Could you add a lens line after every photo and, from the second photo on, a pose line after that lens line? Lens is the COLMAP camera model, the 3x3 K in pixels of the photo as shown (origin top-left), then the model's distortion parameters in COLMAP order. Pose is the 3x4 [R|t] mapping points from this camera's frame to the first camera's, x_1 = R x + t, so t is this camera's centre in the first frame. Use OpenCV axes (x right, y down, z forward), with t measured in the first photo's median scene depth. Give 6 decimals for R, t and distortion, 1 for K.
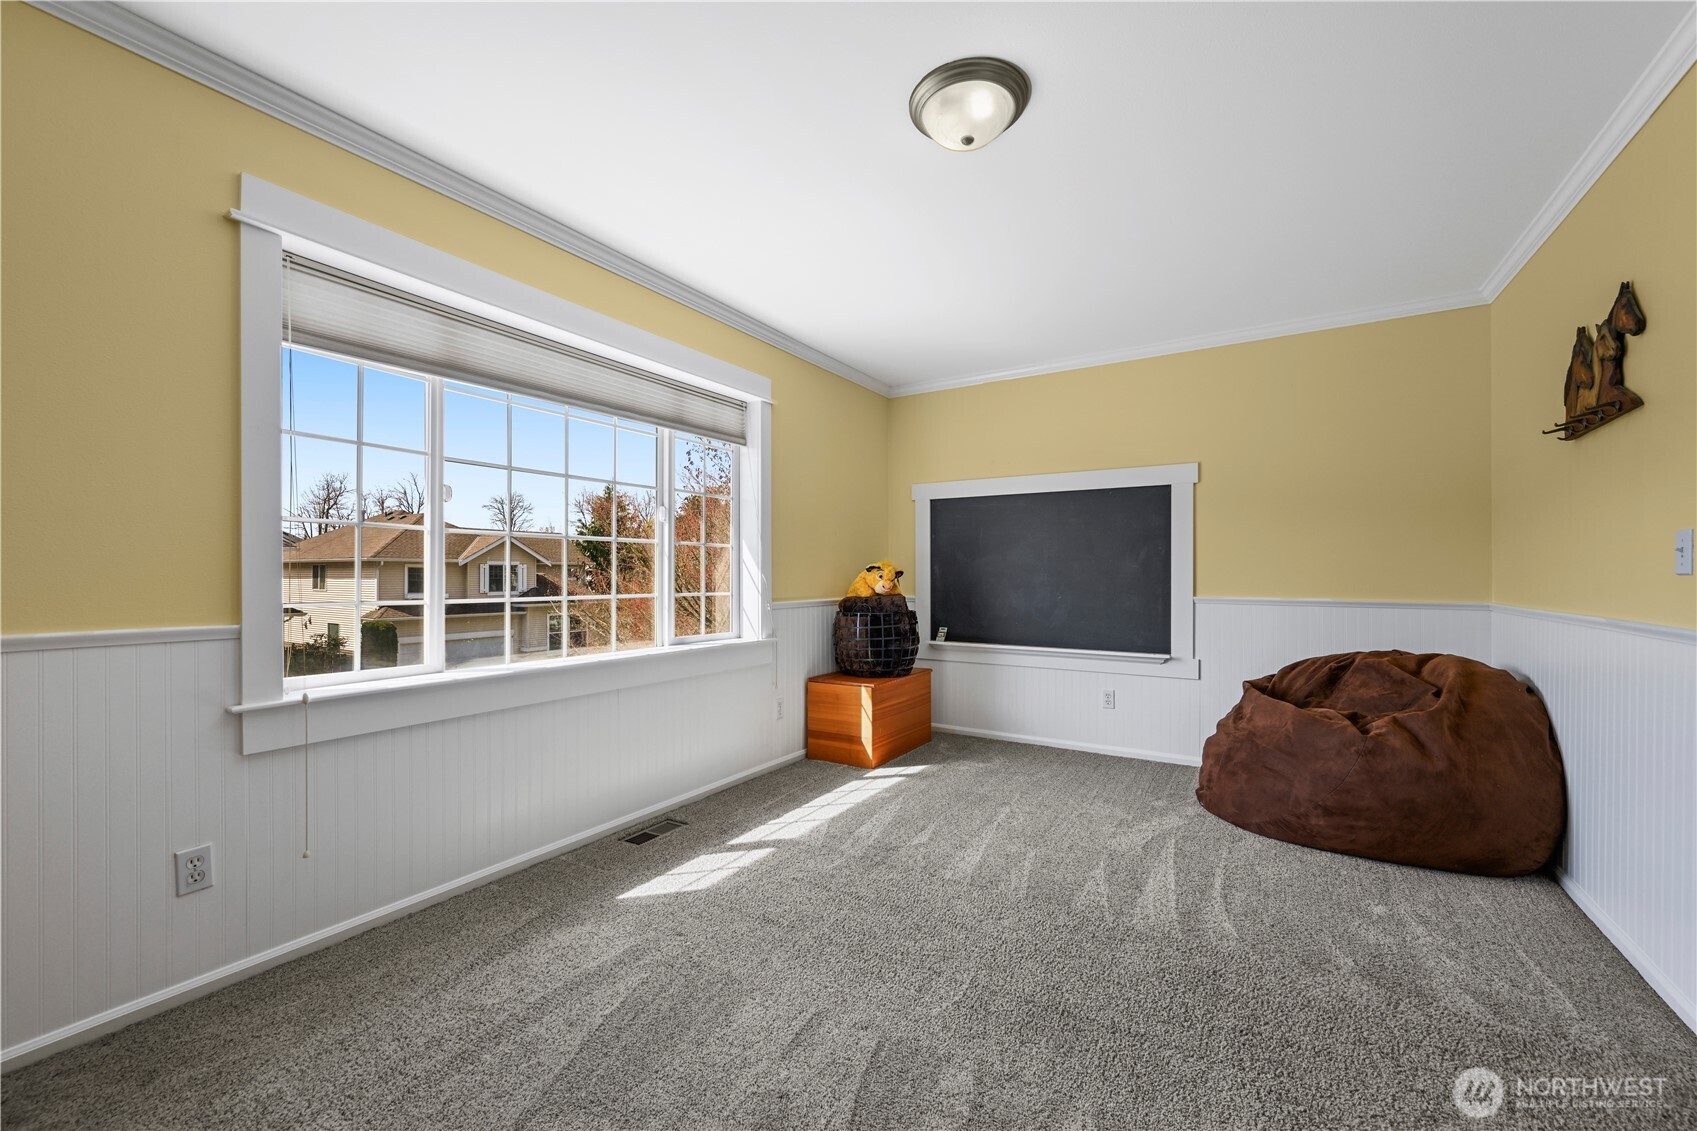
lens RADIAL K [[682.2, 0, 863.8], [0, 682.2, 573.0], [0, 0, 1]] dist [0.002962, 0.000151]
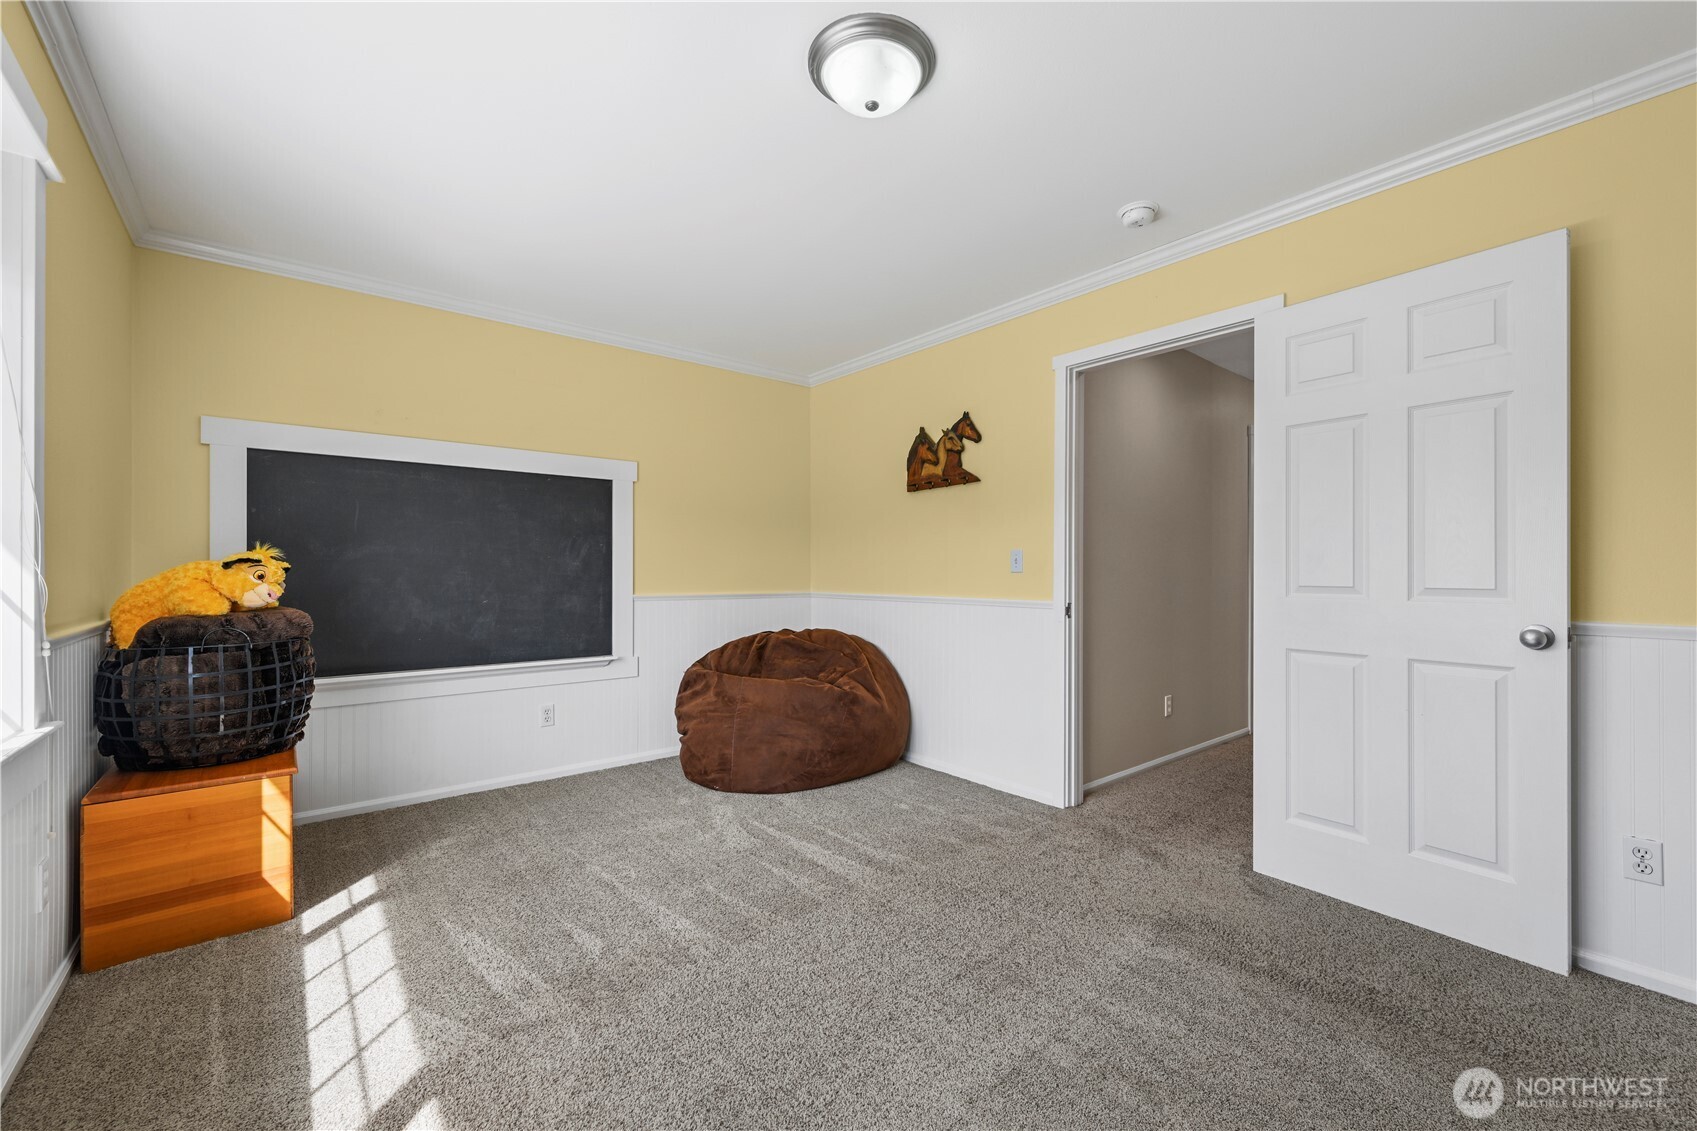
lens RADIAL K [[682.2, 0, 861.6], [0, 682.2, 566.2], [0, 0, 1]] dist [0.002962, 0.000151]
pose [[0.319061, 0.006451, 0.947712, -0.428655], [-0.000276, 0.999977, -0.006714, -0.000532], [-0.947734, 0.001881, 0.319056, 0.425974]]
